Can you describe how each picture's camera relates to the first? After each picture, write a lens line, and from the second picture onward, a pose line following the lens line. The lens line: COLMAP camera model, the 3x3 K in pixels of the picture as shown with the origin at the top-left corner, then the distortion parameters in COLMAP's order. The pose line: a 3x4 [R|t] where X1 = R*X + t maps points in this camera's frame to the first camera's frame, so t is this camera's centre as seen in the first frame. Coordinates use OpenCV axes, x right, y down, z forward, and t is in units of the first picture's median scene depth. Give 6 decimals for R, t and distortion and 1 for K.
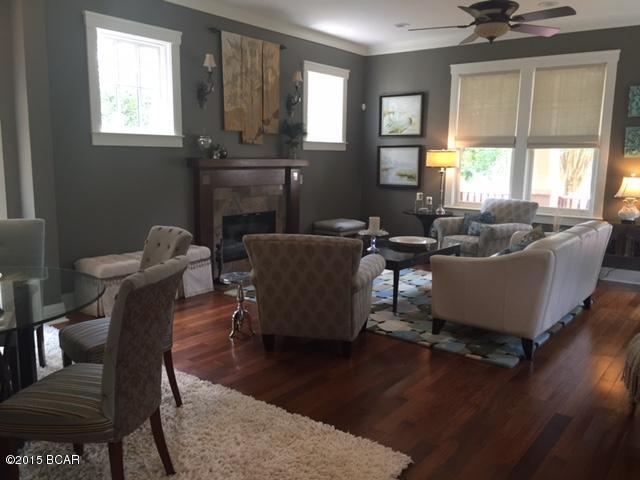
lens RADIAL K [[545.3, 0, 318.1], [0, 545.3, 240.0], [0, 0, 1]] dist [0.084292, -0.105433]
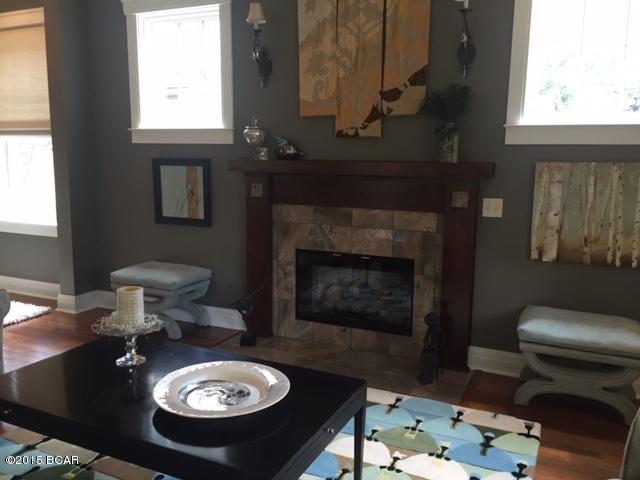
lens RADIAL K [[545.3, 0, 318.1], [0, 545.3, 240.0], [0, 0, 1]] dist [0.084292, -0.105433]
pose [[0.211580, 0.154386, -0.965090, 0.454784], [-0.158214, 0.979832, 0.122059, -0.134625], [0.964470, 0.126866, 0.231739, 0.854205]]
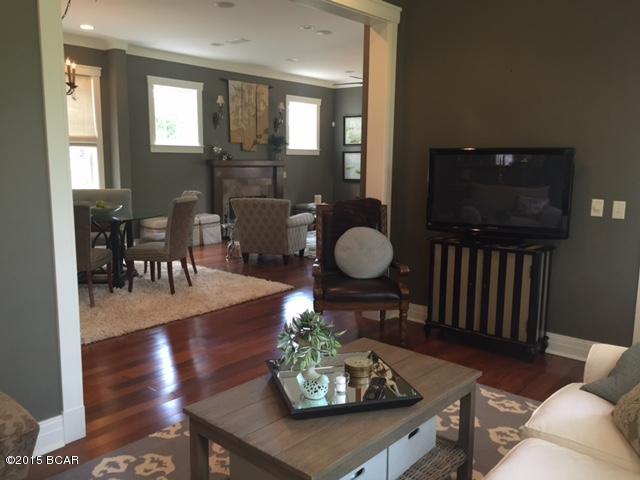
lens RADIAL K [[545.3, 0, 318.1], [0, 545.3, 240.0], [0, 0, 1]] dist [0.084292, -0.105433]
pose [[0.998319, 0.004683, -0.057776, 0.164006], [-0.005275, 0.999935, -0.010095, 0.089809], [0.057725, 0.010383, 0.998279, -0.523632]]
